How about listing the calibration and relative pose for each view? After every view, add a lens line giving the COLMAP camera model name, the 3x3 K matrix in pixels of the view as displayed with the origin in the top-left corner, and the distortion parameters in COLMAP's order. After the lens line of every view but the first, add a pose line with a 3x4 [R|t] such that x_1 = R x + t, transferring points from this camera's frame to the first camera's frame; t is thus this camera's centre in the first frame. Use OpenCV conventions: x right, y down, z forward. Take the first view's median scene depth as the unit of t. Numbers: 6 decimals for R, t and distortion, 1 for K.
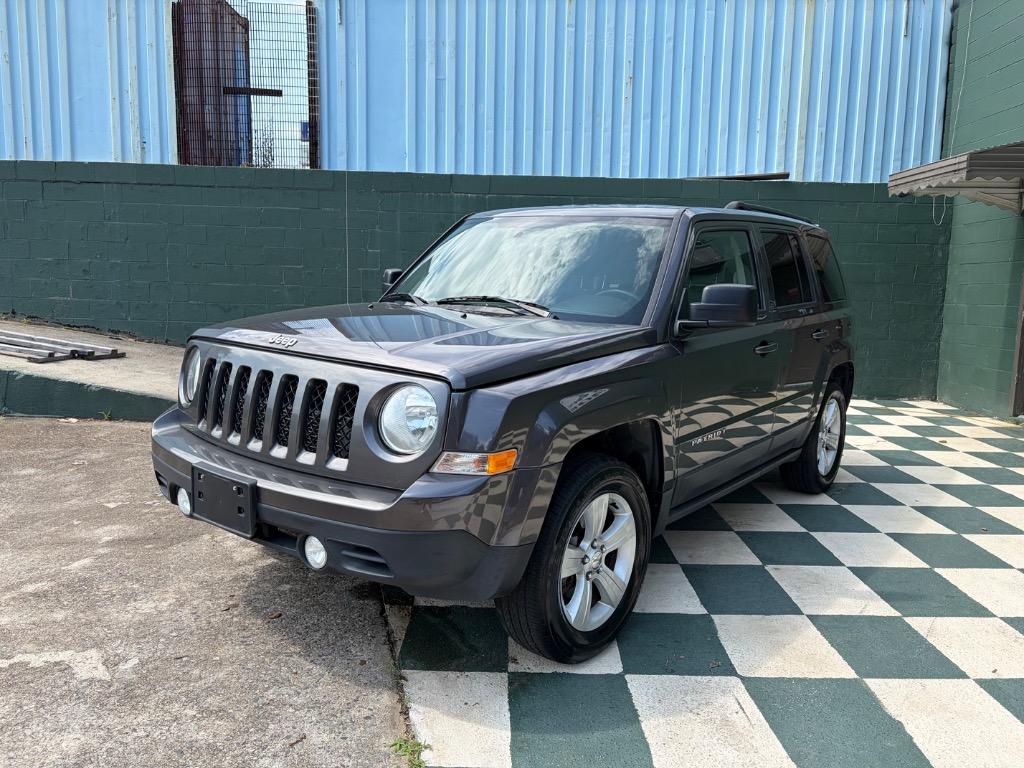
lens RADIAL K [[779.9, 0, 533.3], [0, 779.9, 379.1], [0, 0, 1]] dist [0.072210, -0.084566]
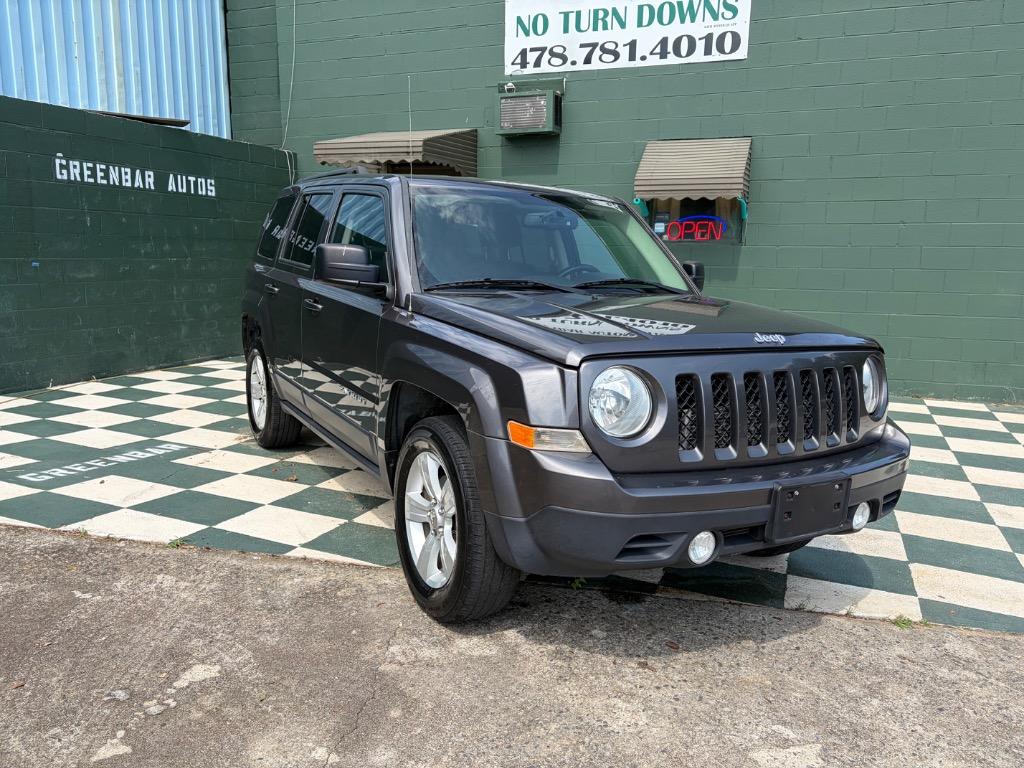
lens RADIAL K [[765.7, 0, 526.4], [0, 765.7, 384.1], [0, 0, 1]] dist [0.056945, -0.071022]
pose [[0.376907, -0.176832, 0.909215, -0.937950], [0.100567, 0.983617, 0.149613, -0.119745], [-0.920775, 0.035047, 0.388516, 0.653422]]
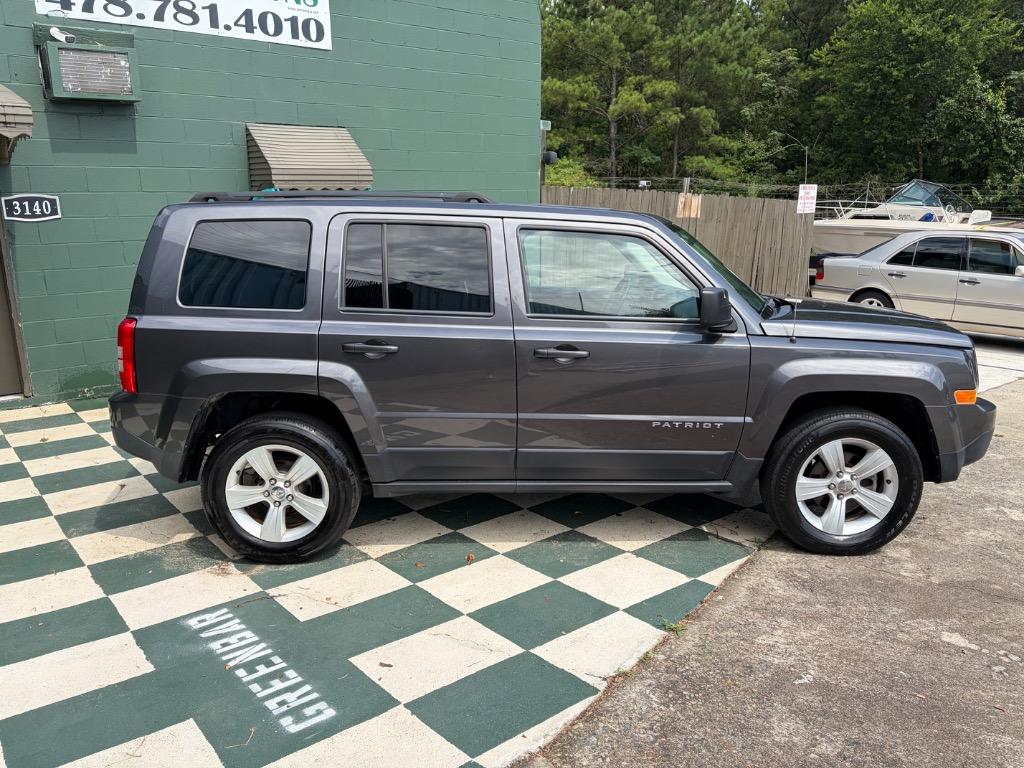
lens RADIAL K [[759.1, 0, 520.3], [0, 759.1, 386.2], [0, 0, 1]] dist [0.076909, -0.088670]
pose [[-0.614318, -0.199337, 0.763464, -0.785383], [0.089227, 0.943809, 0.318220, -0.360999], [-0.783997, 0.263610, -0.562012, 1.888034]]
